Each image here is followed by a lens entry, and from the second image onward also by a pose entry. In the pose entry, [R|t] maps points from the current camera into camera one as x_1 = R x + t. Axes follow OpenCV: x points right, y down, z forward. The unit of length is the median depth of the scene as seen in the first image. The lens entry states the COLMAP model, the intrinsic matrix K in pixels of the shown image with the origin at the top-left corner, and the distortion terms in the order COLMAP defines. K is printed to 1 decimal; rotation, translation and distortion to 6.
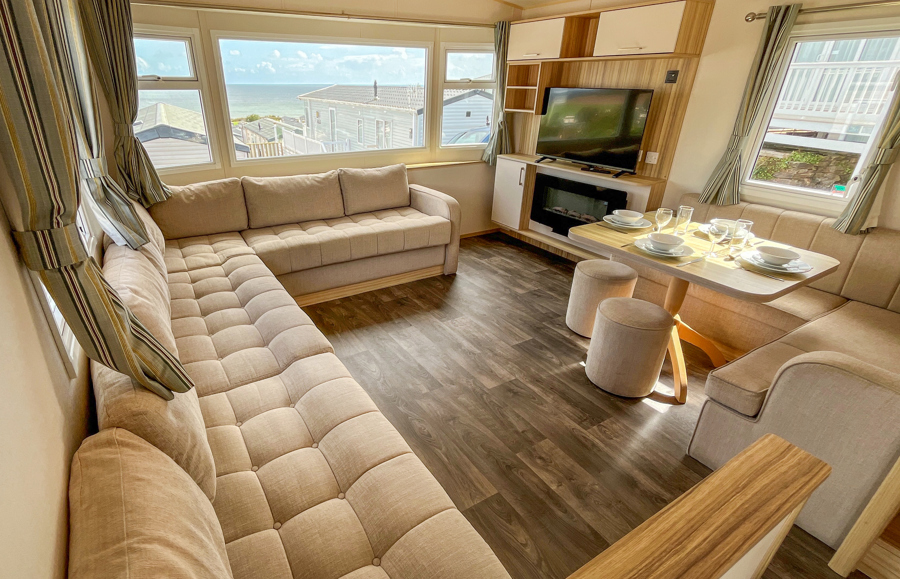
lens RADIAL K [[439.9, 0, 395.0], [0, 439.9, 290.5], [0, 0, 1]] dist [-0.002466, -0.000427]
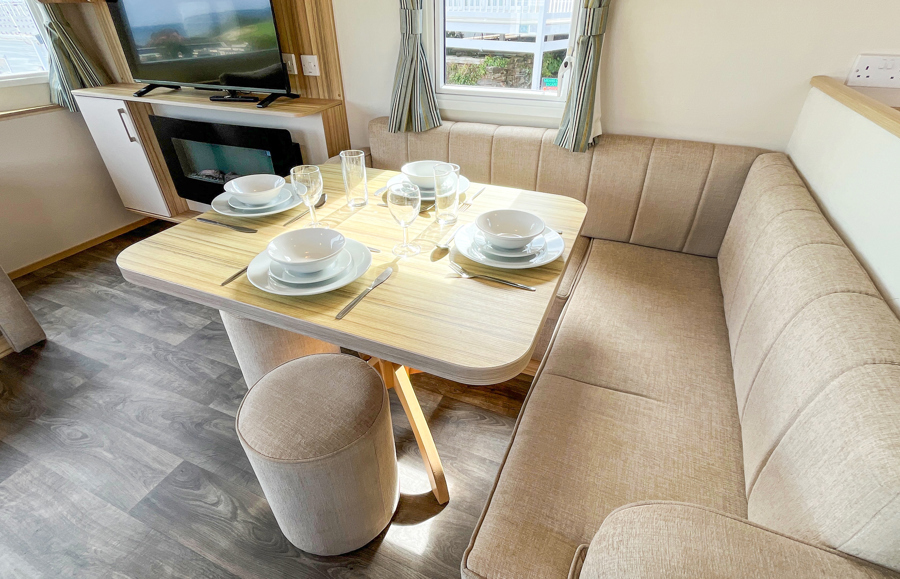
lens RADIAL K [[432.0, 0, 446.0], [0, 432.0, 305.1], [0, 0, 1]] dist [-0.001881, -0.000900]
pose [[0.803504, -0.349533, 0.481880, 0.321624], [0.264650, 0.934822, 0.236788, -0.081387], [-0.533237, -0.062731, 0.843637, 0.364655]]
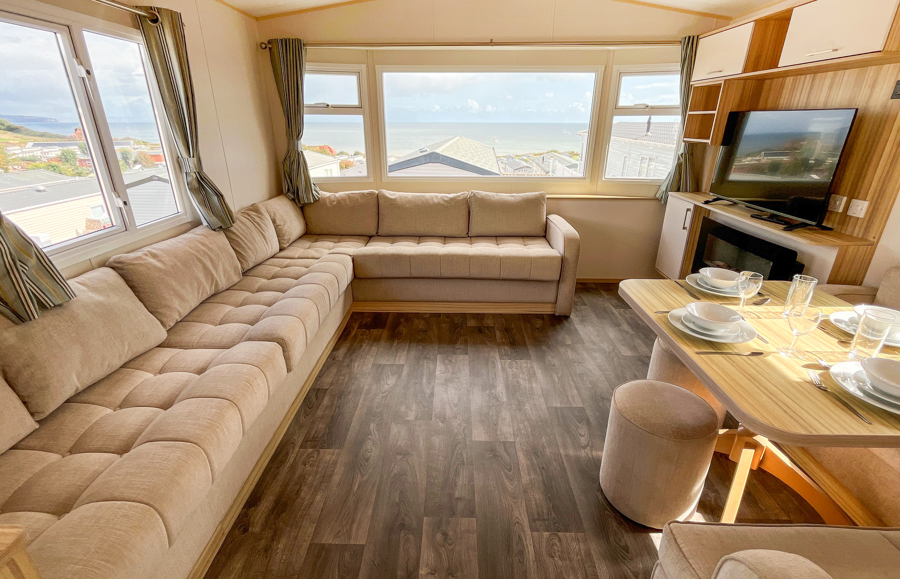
lens RADIAL K [[419.7, 0, 450.0], [0, 419.7, 289.5], [0, 0, 1]] dist [-0.000190, -0.000488]
pose [[0.859039, 0.188711, -0.475857, 0.364850], [-0.217392, 0.976070, -0.005367, -0.038869], [0.463456, 0.108058, 0.879506, 0.150591]]
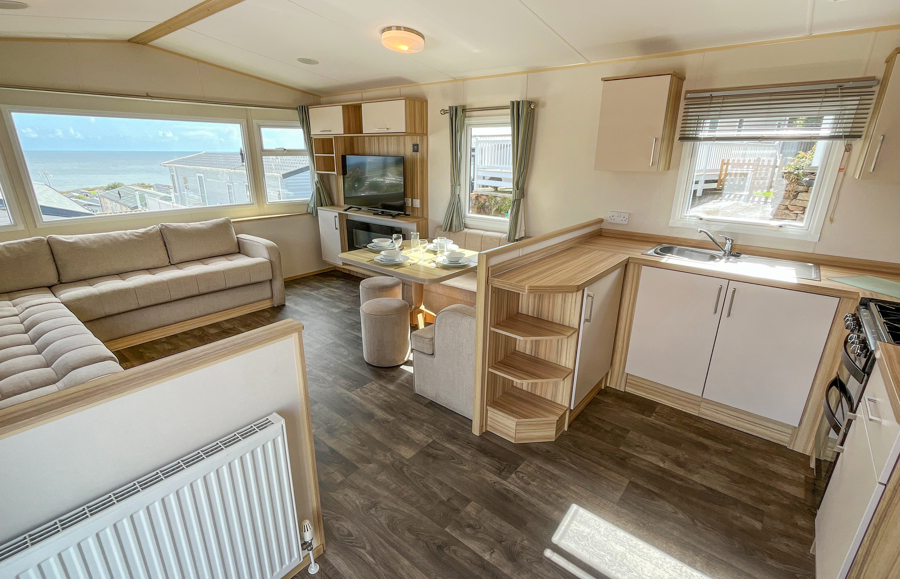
lens RADIAL K [[419.7, 0, 450.0], [0, 419.7, 289.5], [0, 0, 1]] dist [-0.000190, -0.000488]
pose [[0.934330, -0.108764, 0.339407, 0.195698], [0.148930, 0.984317, -0.094551, 0.107042], [-0.323800, 0.138890, 0.935876, -0.237440]]
